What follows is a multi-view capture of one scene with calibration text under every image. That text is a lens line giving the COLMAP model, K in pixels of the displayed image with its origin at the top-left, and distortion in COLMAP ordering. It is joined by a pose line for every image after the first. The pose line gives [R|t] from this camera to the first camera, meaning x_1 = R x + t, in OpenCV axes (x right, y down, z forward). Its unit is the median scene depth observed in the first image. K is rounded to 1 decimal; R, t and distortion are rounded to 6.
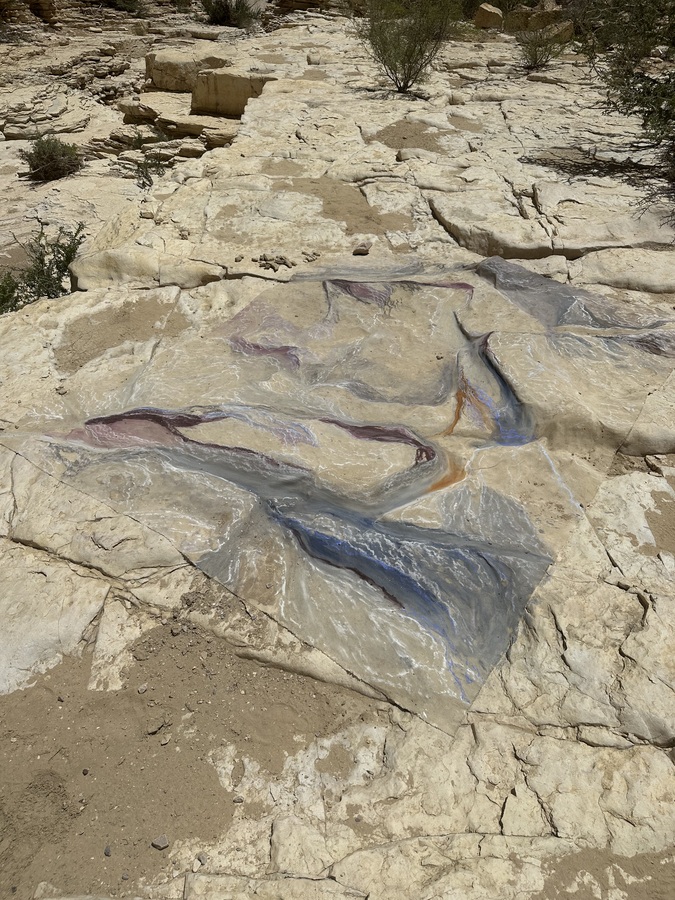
lens RADIAL K [[636.4, 0, 340.5], [0, 636.4, 453.0], [0, 0, 1]] dist [0.031554, -0.041834]
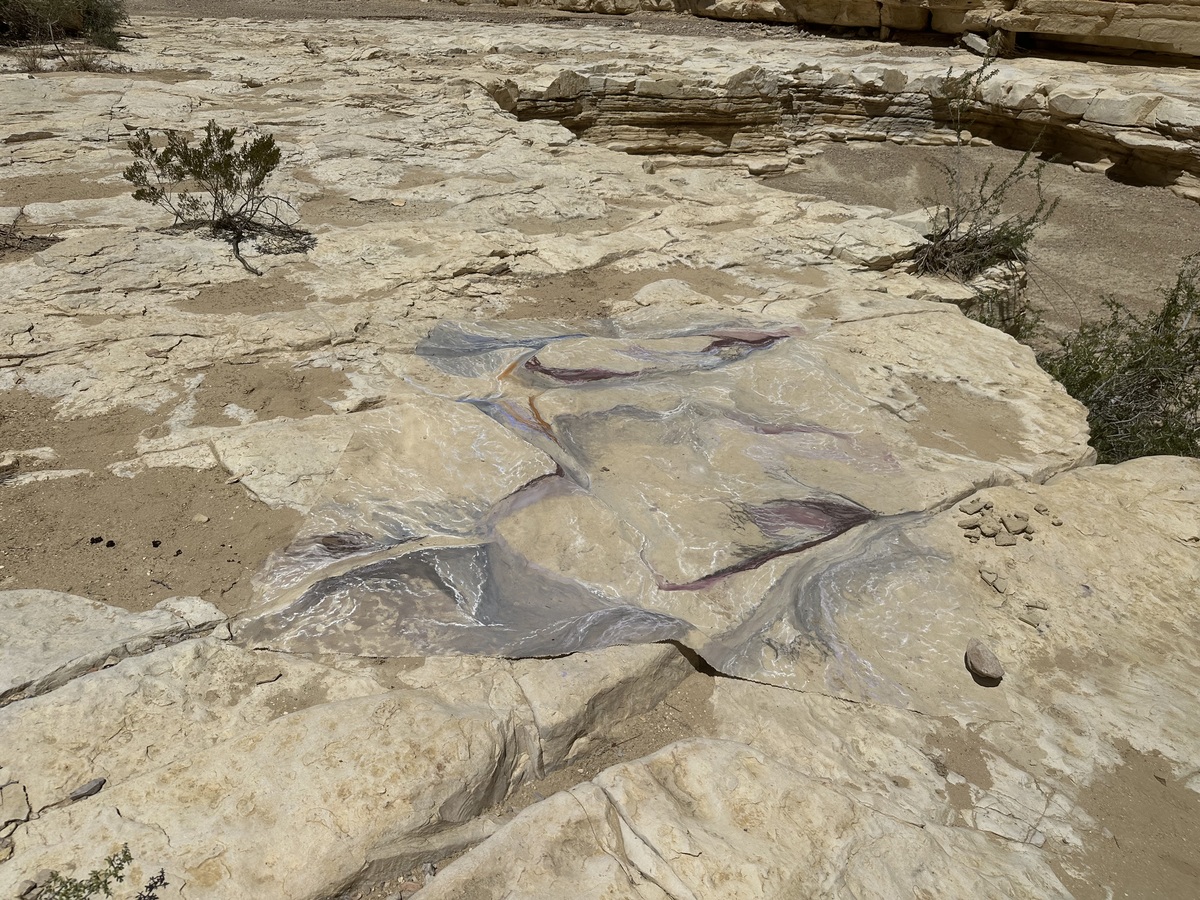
lens RADIAL K [[848.6, 0, 600.5], [0, 848.6, 440.9], [0, 0, 1]] dist [0.031554, -0.041834]
pose [[-0.831879, 0.251922, -0.494481, 0.577717], [-0.373345, 0.405197, 0.834523, -0.894232], [0.410598, 0.878835, -0.243022, 1.064555]]
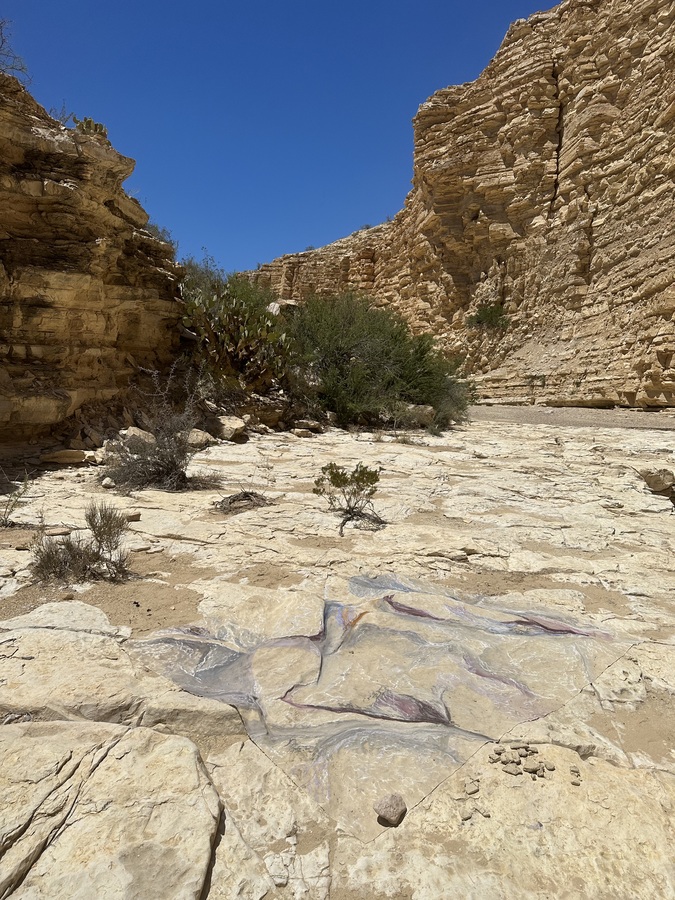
lens RADIAL K [[631.5, 0, 337.5], [0, 631.5, 450.0], [0, 0, 1]] dist [0.090909, -0.110966]
pose [[-0.987289, -0.046244, 0.152056, 0.006676], [0.076226, 0.701736, 0.708347, -1.175534], [-0.139460, 0.710934, -0.689292, 1.397141]]
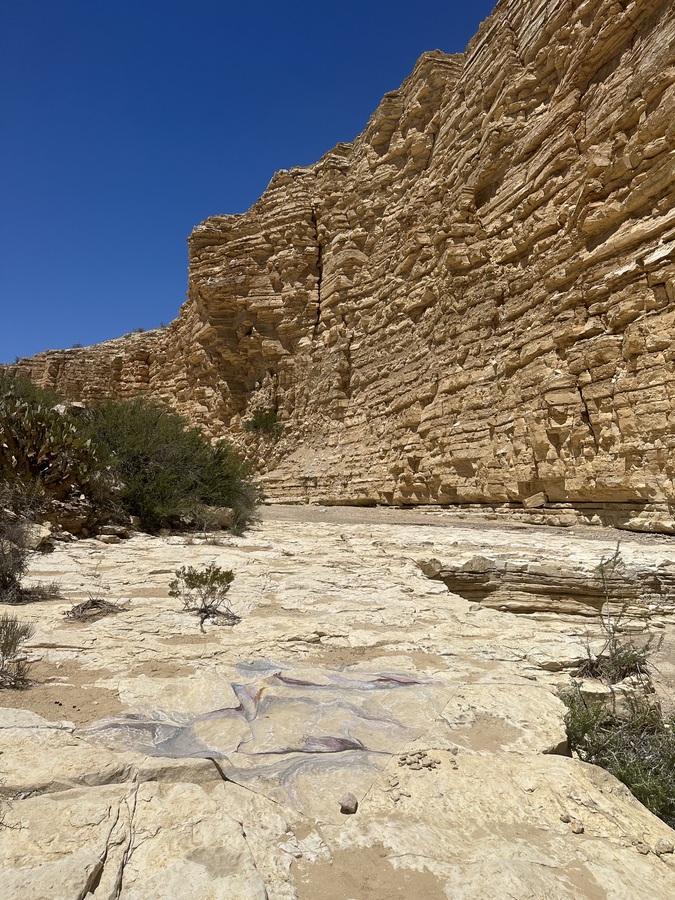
lens RADIAL K [[627.2, 0, 334.4], [0, 627.2, 460.8], [0, 0, 1]] dist [0.116847, -0.206904]
pose [[-0.980781, -0.033574, -0.192201, 0.279425], [-0.143122, 0.793306, 0.591762, -1.429059], [0.132606, 0.607897, -0.782865, 1.648089]]
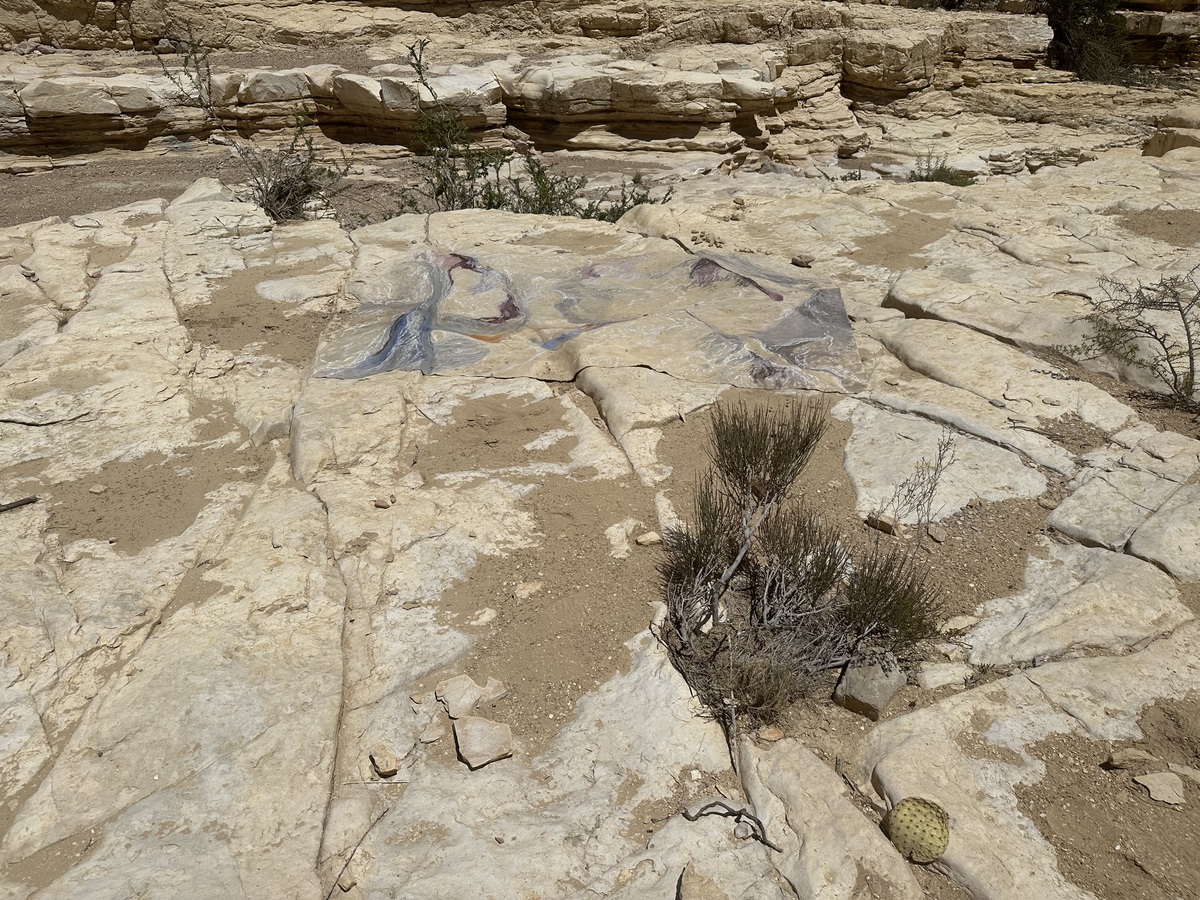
lens RADIAL K [[848.6, 0, 600.5], [0, 848.6, 440.9], [0, 0, 1]] dist [0.031554, -0.041834]
pose [[0.475495, 0.423410, -0.771122, 1.198083], [-0.549991, 0.827206, 0.115064, -0.081816], [0.686596, 0.369398, 0.626204, 0.073627]]
